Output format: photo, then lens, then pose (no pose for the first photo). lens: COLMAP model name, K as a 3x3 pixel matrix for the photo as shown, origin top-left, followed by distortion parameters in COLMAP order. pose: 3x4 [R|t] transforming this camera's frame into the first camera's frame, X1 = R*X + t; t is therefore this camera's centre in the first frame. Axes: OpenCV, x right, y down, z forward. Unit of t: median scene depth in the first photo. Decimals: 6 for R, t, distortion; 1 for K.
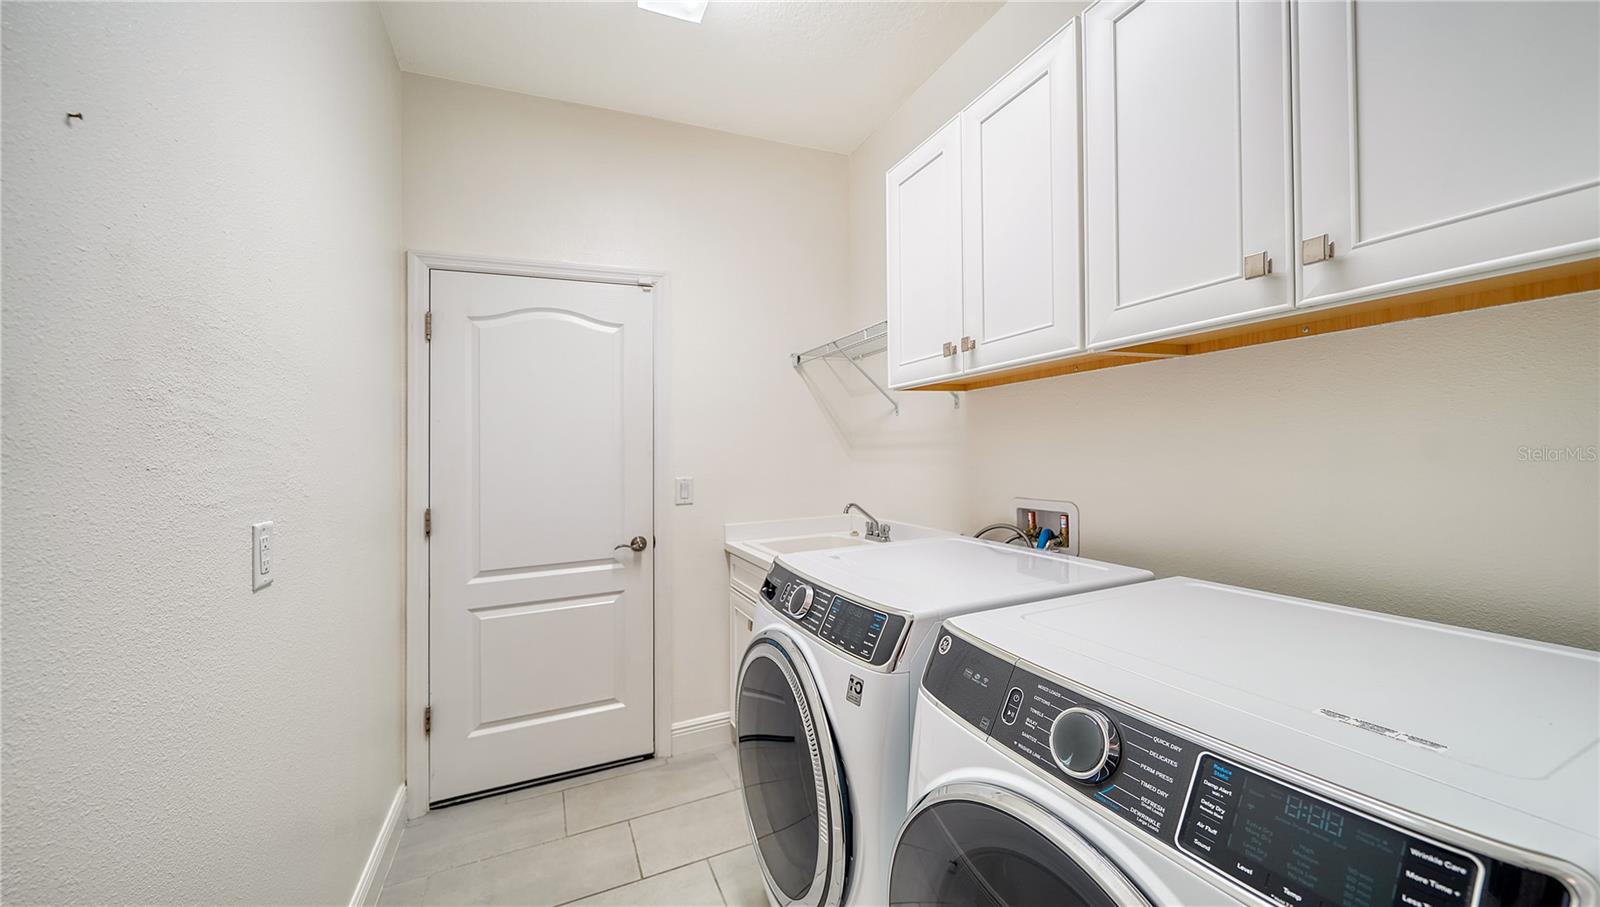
lens RADIAL K [[570.2, 0, 800.0], [0, 570.2, 453.5], [0, 0, 1]] dist [0.028809, 0.000062]
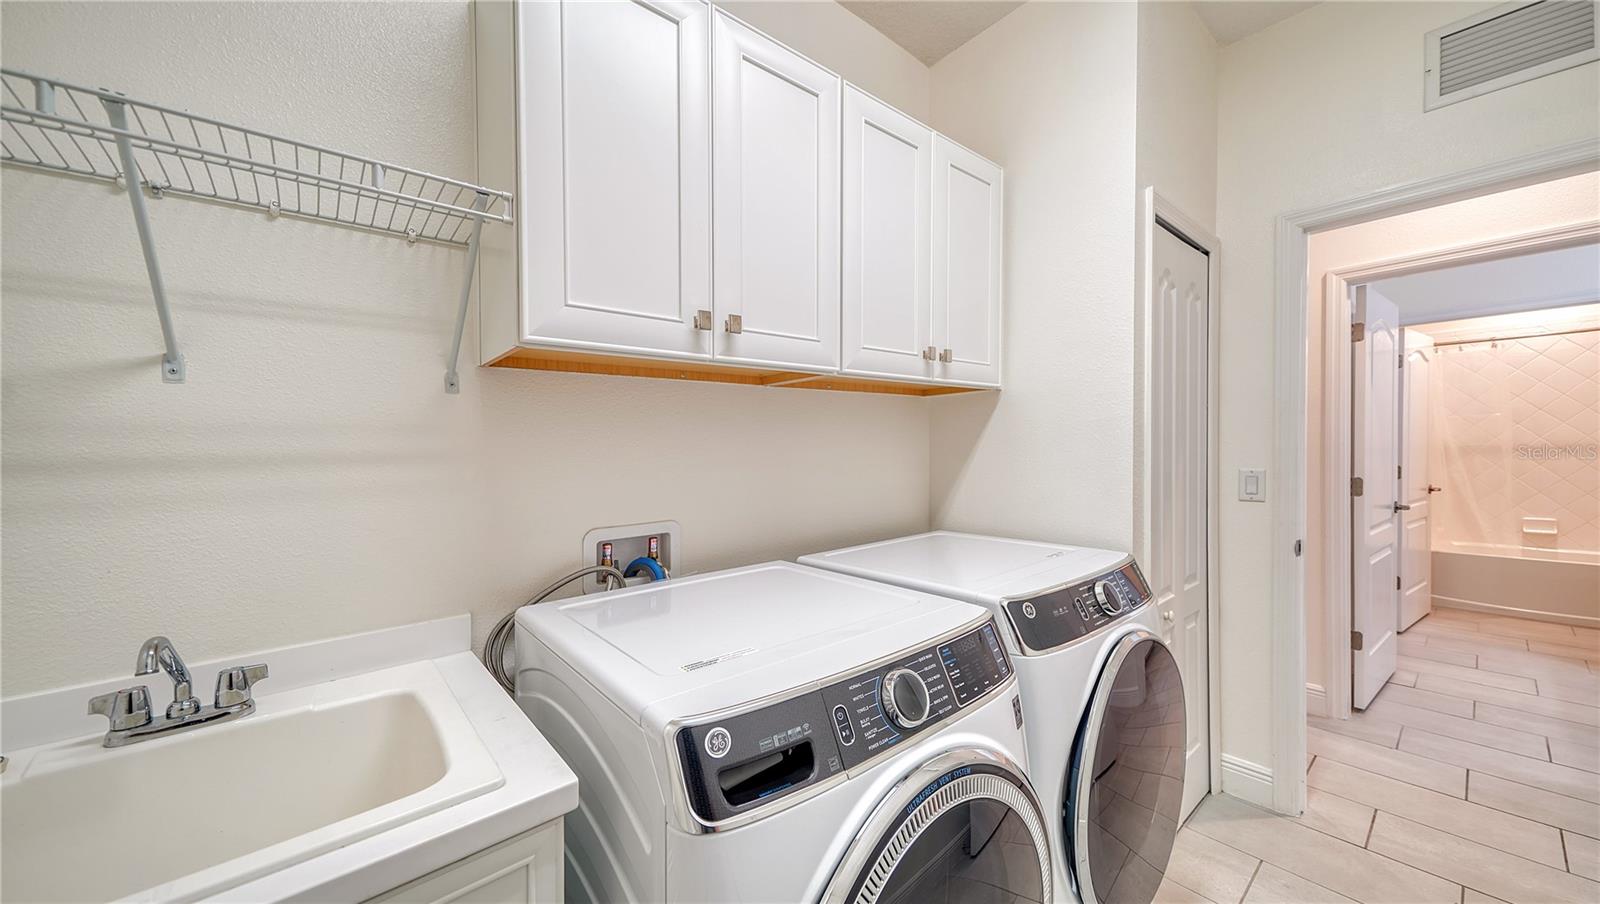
lens RADIAL K [[573.9, 0, 824.9], [0, 573.9, 454.4], [0, 0, 1]] dist [0.000557, 0.000028]
pose [[-0.293386, 0.031089, 0.955488, -0.632591], [0.037422, 0.999078, -0.021017, 0.013017], [-0.955261, 0.029591, -0.294279, 1.414626]]
